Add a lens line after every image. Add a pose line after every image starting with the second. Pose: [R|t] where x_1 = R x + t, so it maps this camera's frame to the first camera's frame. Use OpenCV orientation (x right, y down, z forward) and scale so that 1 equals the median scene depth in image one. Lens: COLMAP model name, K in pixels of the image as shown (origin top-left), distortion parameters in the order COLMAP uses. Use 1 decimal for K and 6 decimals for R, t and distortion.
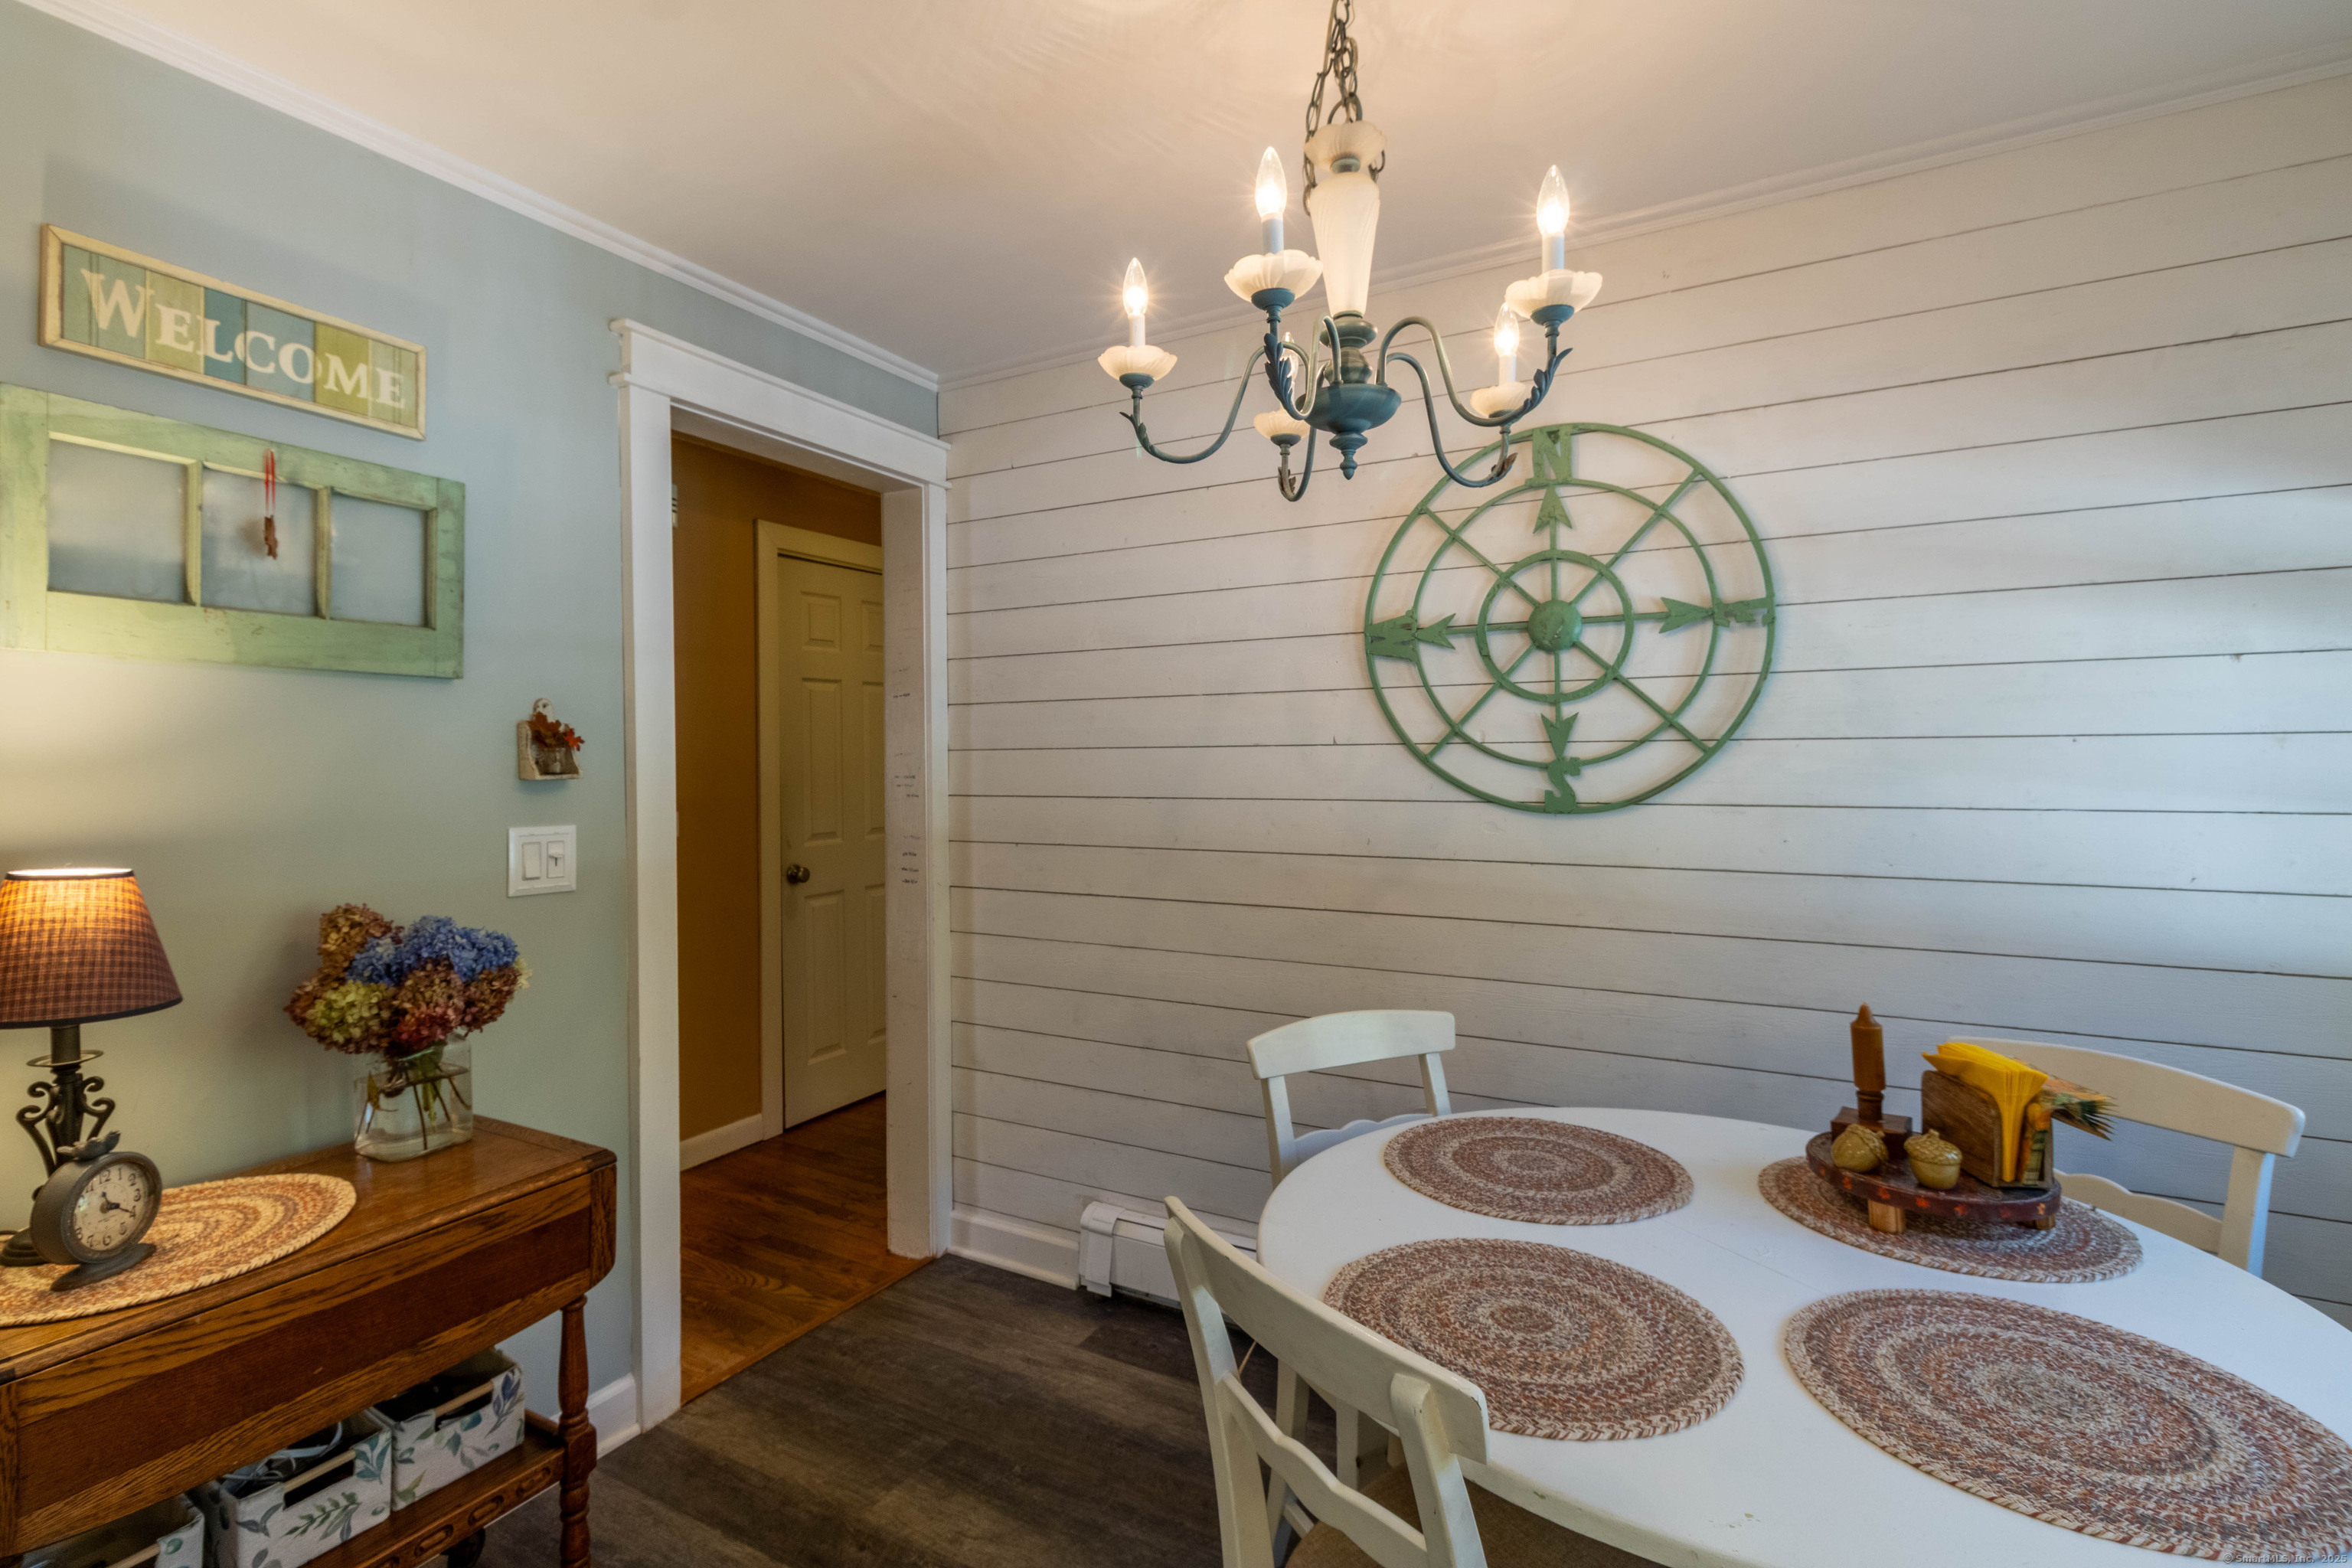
lens RADIAL K [[1093.5, 0, 1150.4], [0, 1093.5, 761.7], [0, 0, 1]] dist [0.002458, 0.001218]
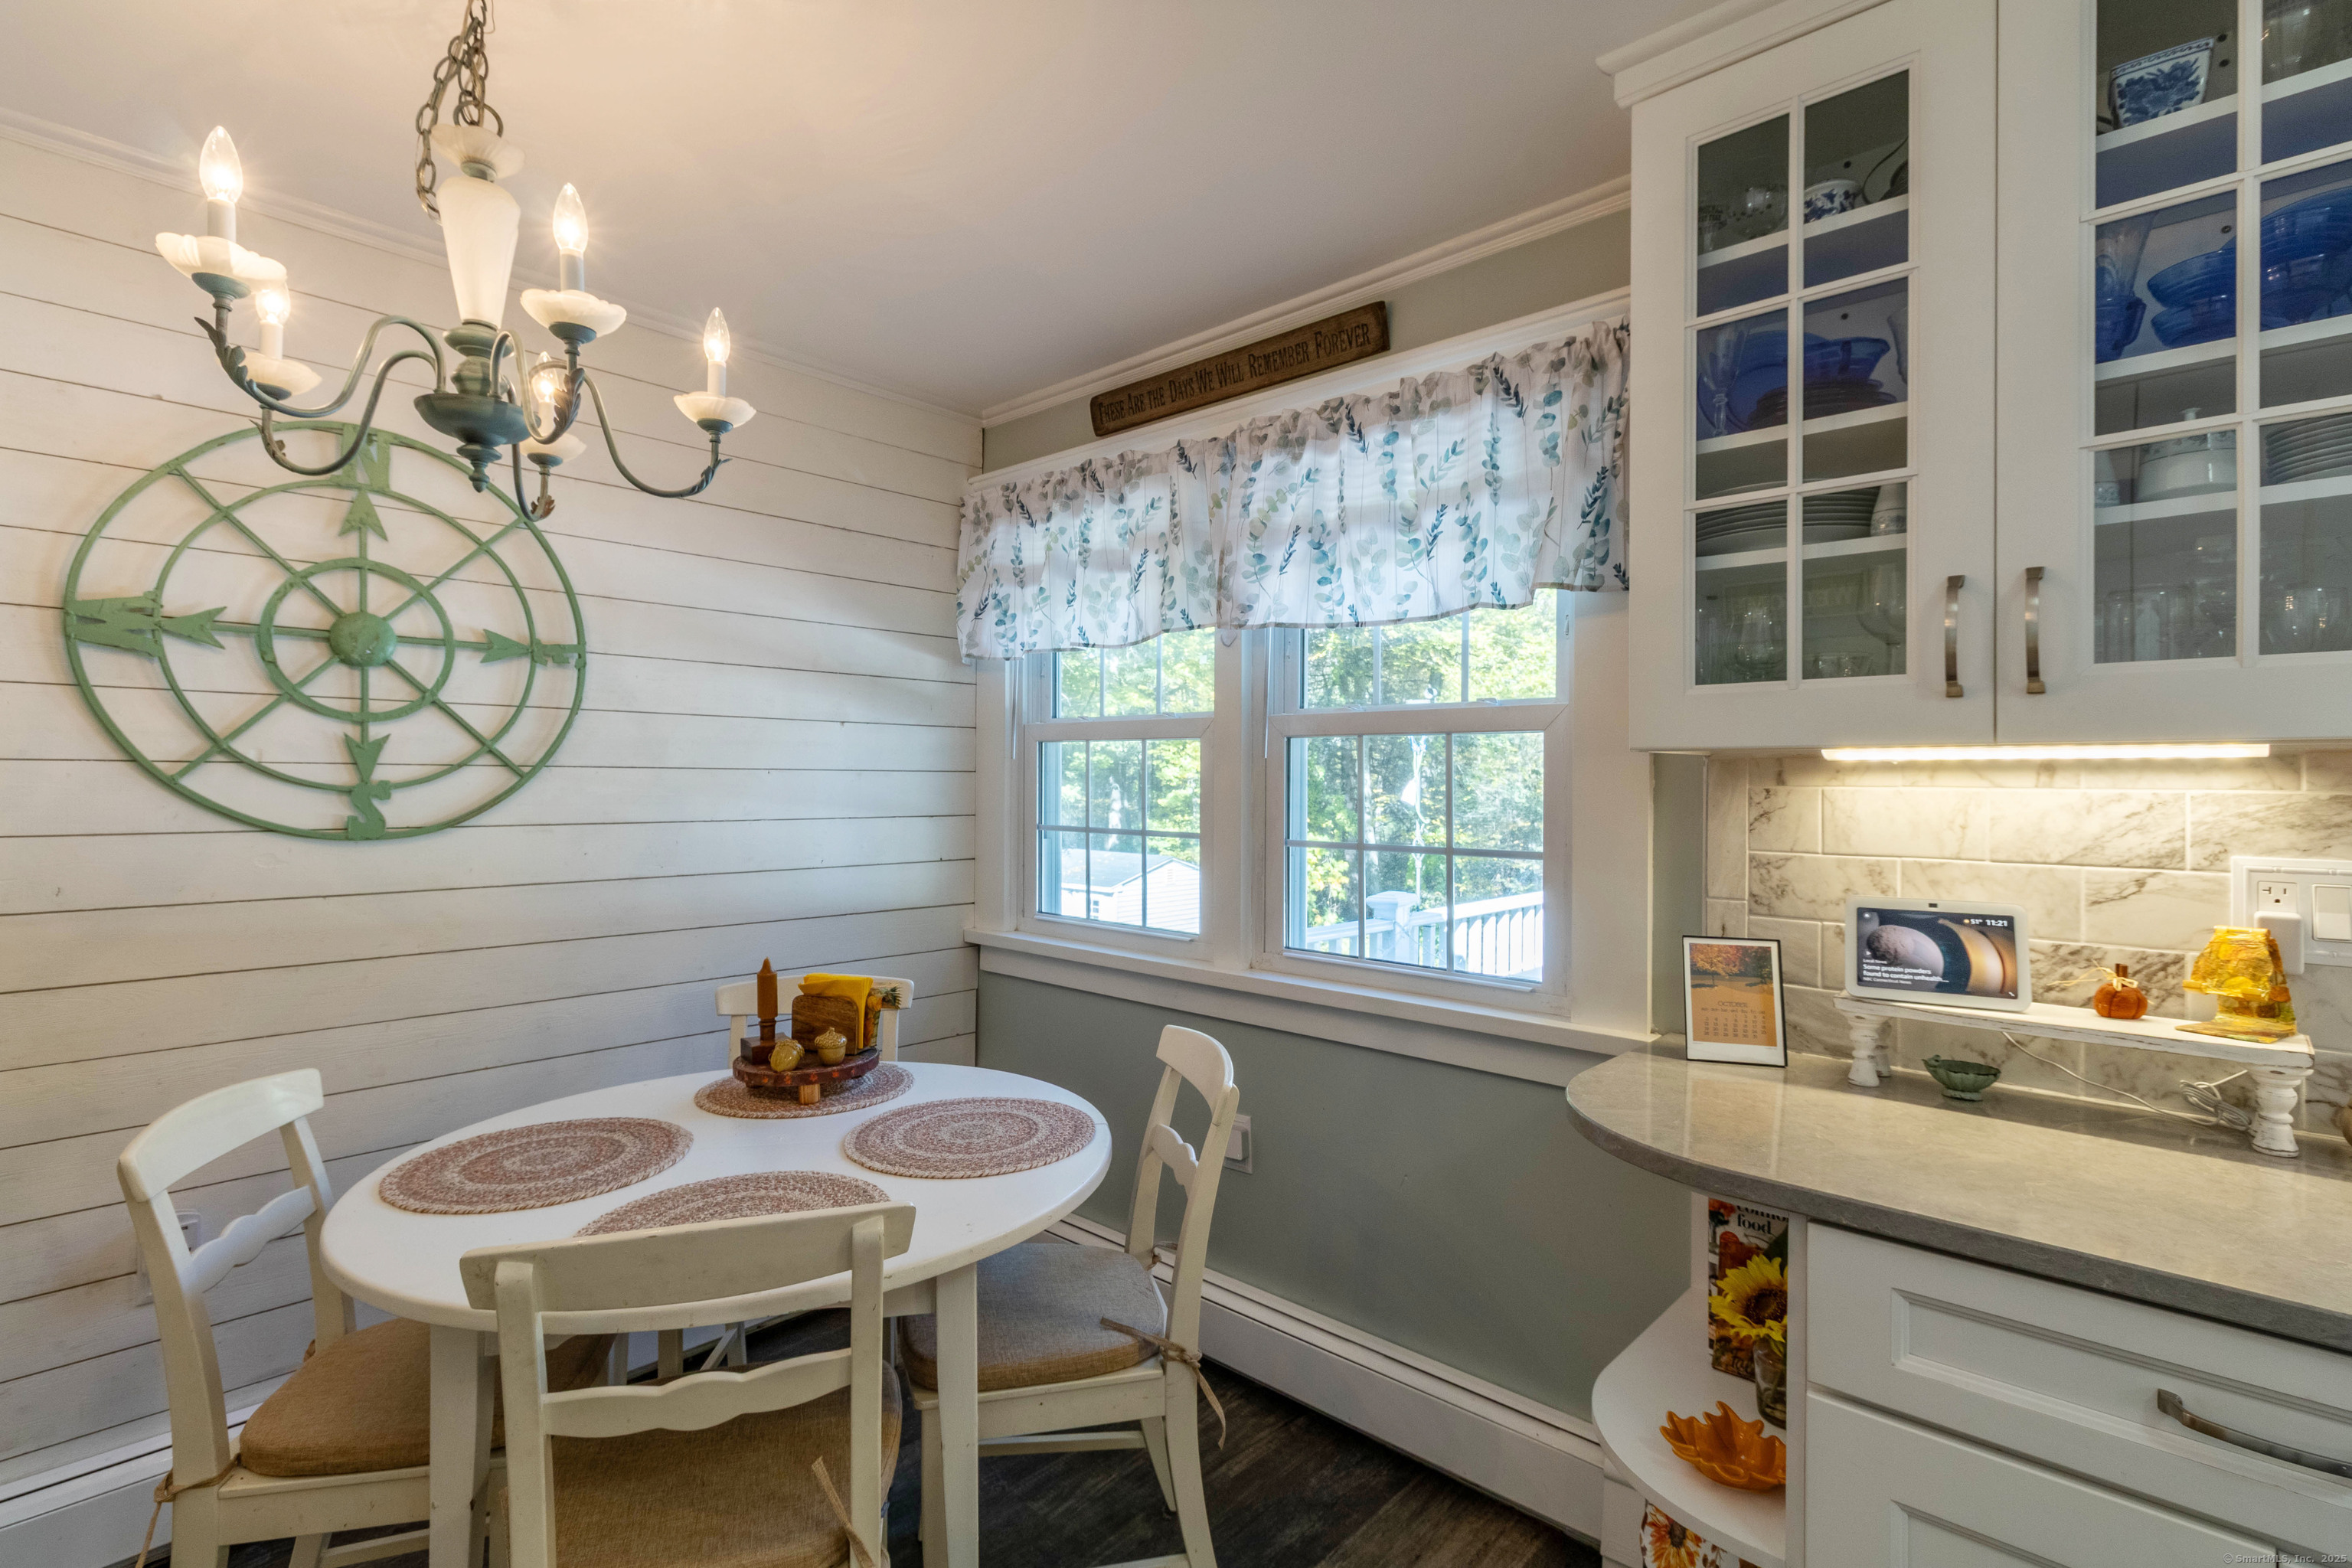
lens RADIAL K [[1093.5, 0, 1174.4], [0, 1093.5, 787.9], [0, 0, 1]] dist [0.002458, 0.001218]
pose [[0.237206, 0.003565, 0.971453, -0.521401], [-0.002320, 0.999992, -0.003103, 0.005379], [-0.971457, -0.001518, 0.237212, 0.141995]]
